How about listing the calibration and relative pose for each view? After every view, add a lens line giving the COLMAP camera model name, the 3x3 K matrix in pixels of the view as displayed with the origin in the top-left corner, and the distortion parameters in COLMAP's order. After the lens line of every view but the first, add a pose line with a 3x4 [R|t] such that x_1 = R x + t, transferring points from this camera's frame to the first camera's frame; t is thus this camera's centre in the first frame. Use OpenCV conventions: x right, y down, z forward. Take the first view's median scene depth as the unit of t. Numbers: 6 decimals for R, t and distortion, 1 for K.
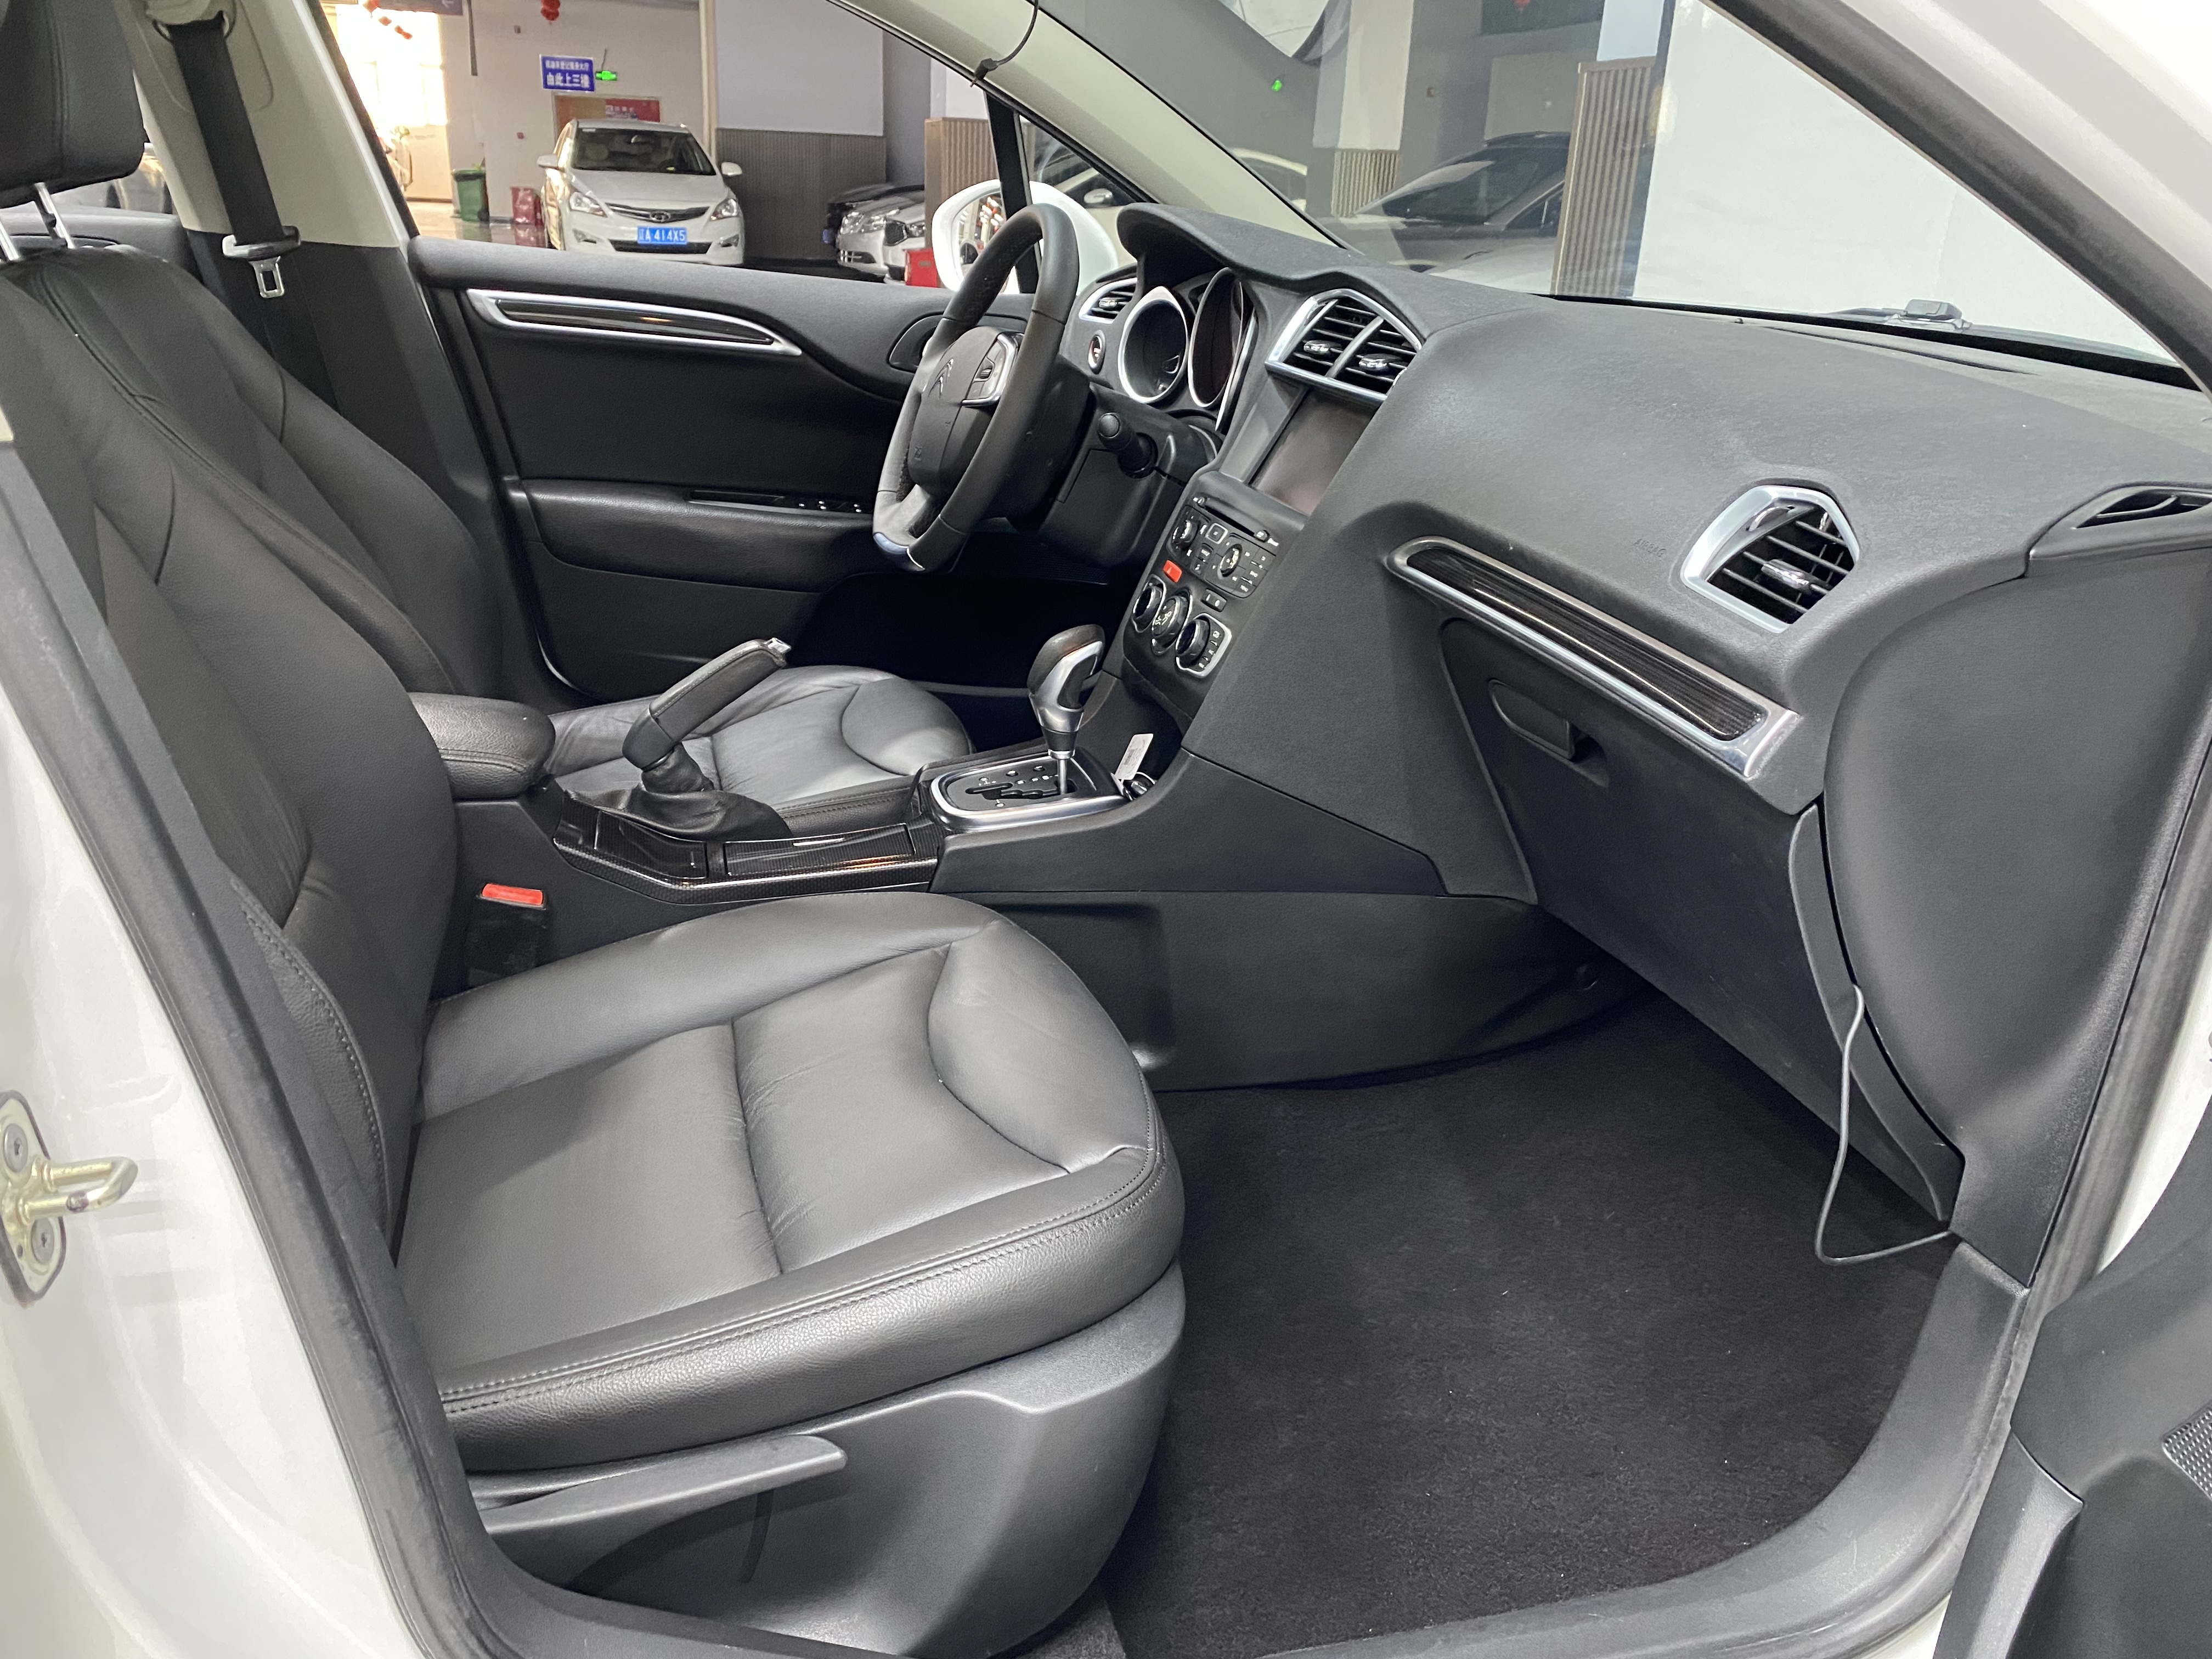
lens RADIAL K [[1685.0, 0, 1102.4], [0, 1685.0, 835.7], [0, 0, 1]] dist [0.055591, -0.083859]
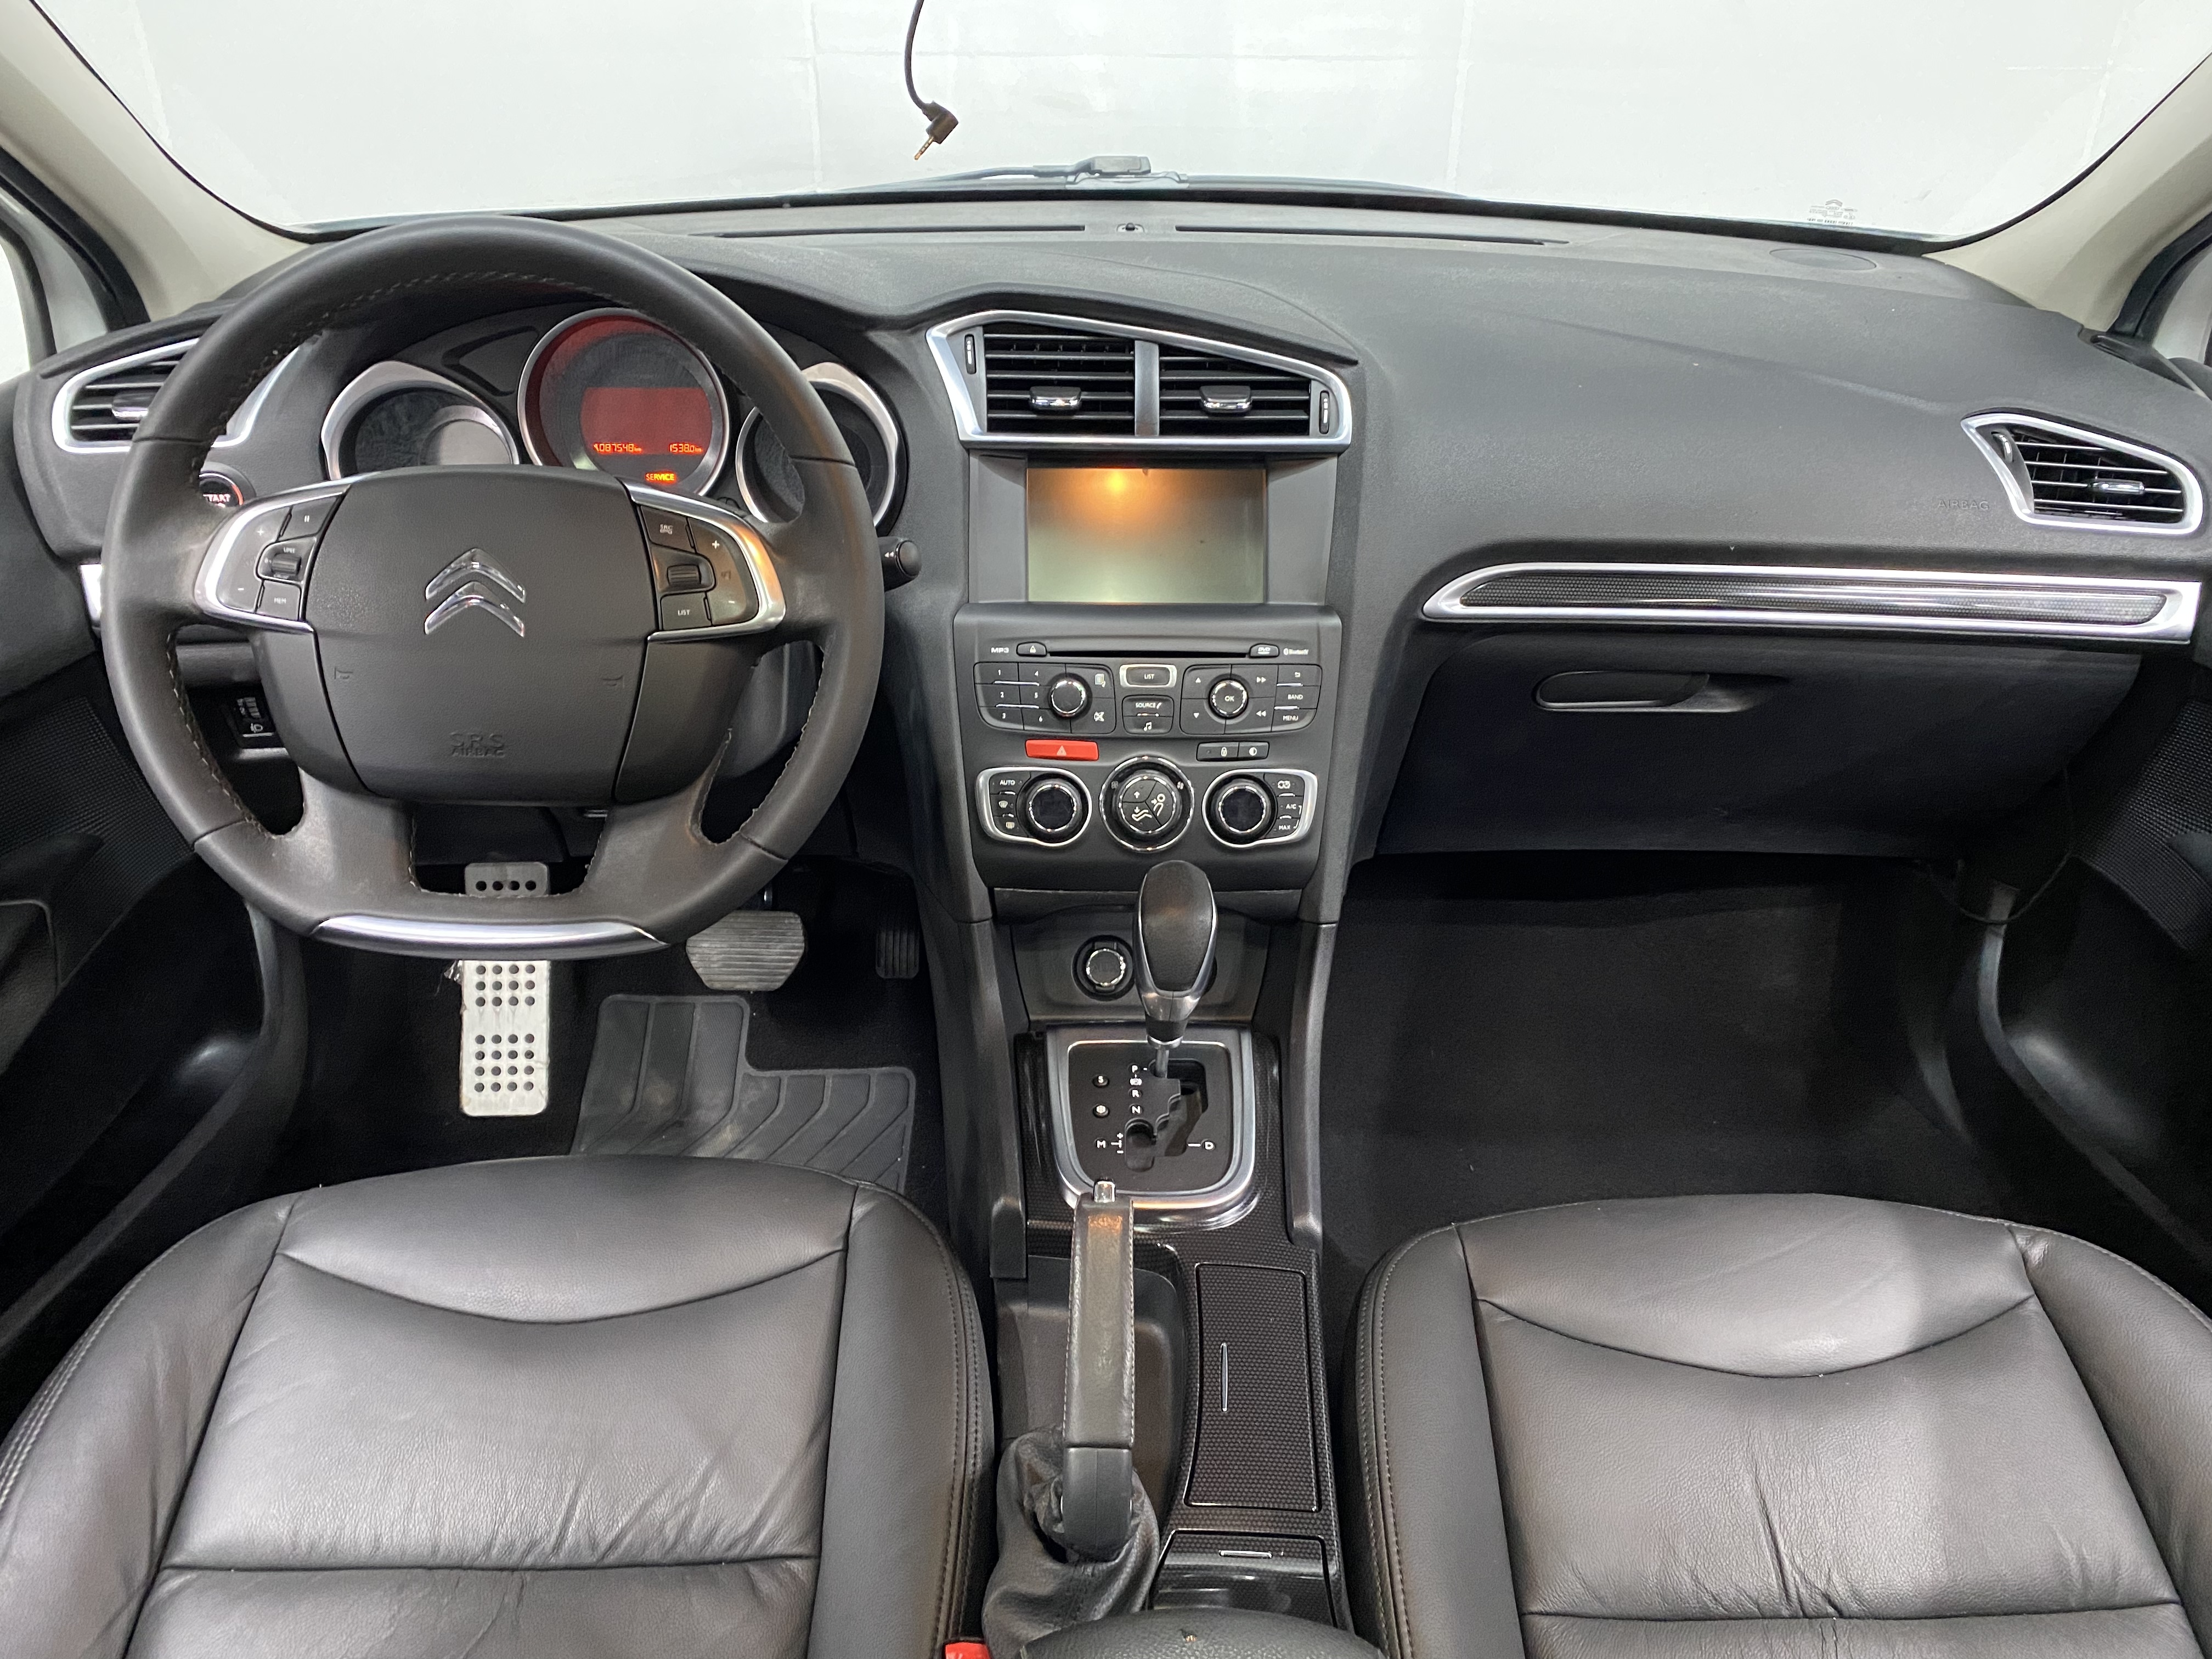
lens RADIAL K [[1685.0, 0, 1102.4], [0, 1685.0, 835.7], [0, 0, 1]] dist [0.055591, -0.083859]
pose [[0.247658, -0.533214, 0.808918, -0.590637], [0.346024, 0.828542, 0.440211, -0.464150], [-0.904949, 0.170883, 0.389700, 0.745689]]
